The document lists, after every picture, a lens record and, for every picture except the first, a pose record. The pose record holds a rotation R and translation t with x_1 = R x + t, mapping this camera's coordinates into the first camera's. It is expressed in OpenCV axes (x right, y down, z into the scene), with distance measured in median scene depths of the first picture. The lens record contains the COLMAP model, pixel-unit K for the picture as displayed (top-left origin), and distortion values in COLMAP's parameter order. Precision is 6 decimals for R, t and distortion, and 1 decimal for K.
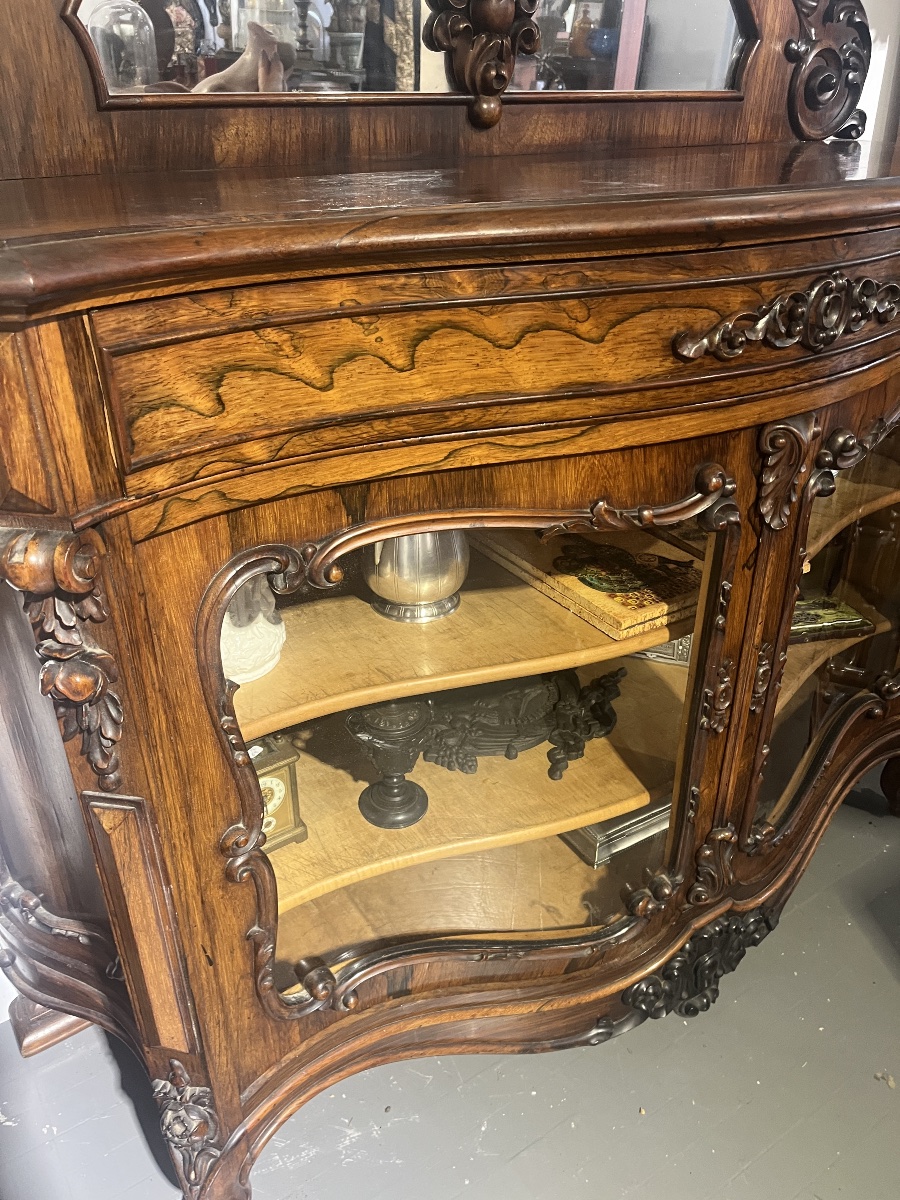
lens RADIAL K [[903.3, 0, 439.7], [0, 903.3, 607.4], [0, 0, 1]] dist [0.041498, -0.065655]
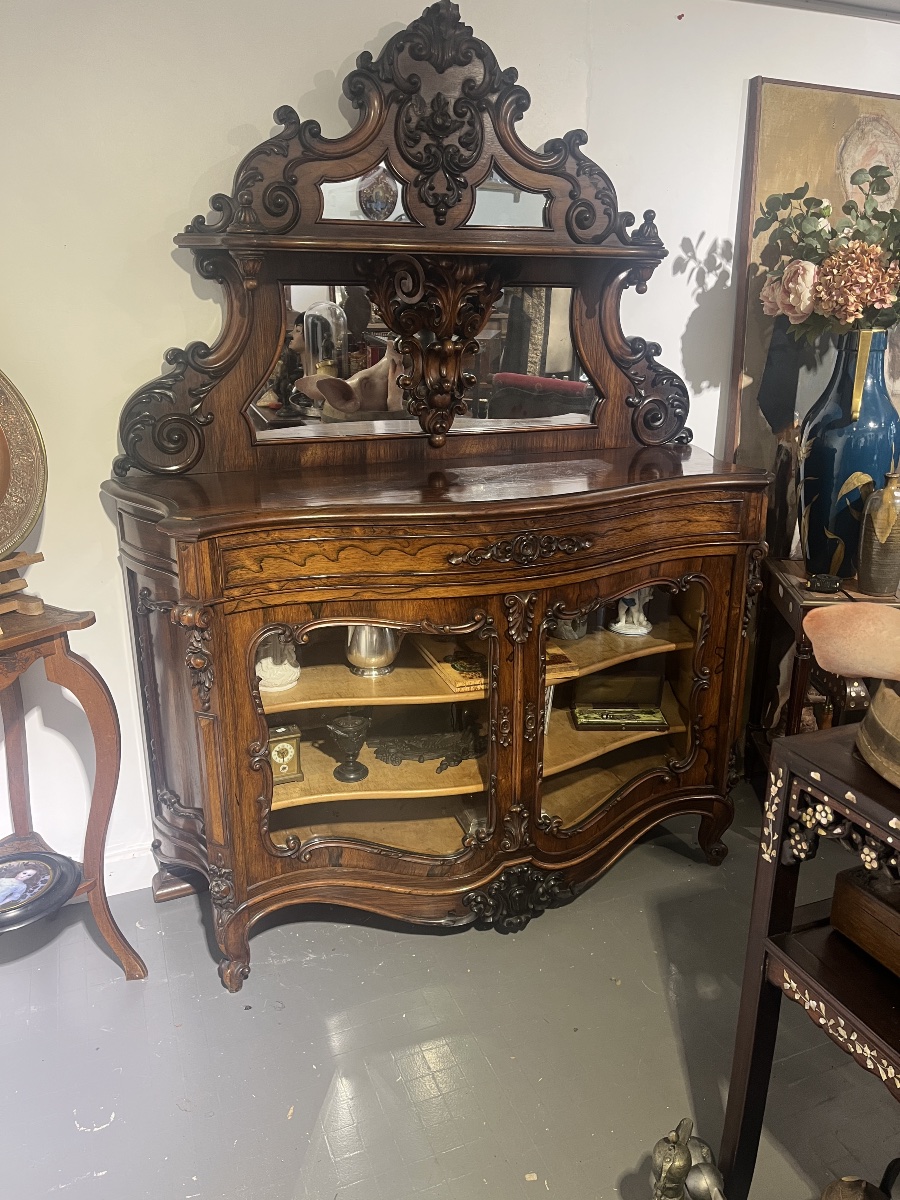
lens RADIAL K [[903.3, 0, 455.8], [0, 903.3, 607.1], [0, 0, 1]] dist [0.041498, -0.065655]
pose [[0.977939, 0.078637, -0.193523, 0.691515], [-0.112384, 0.978996, -0.170109, 0.231949], [0.176081, 0.188105, 0.966236, -1.215127]]
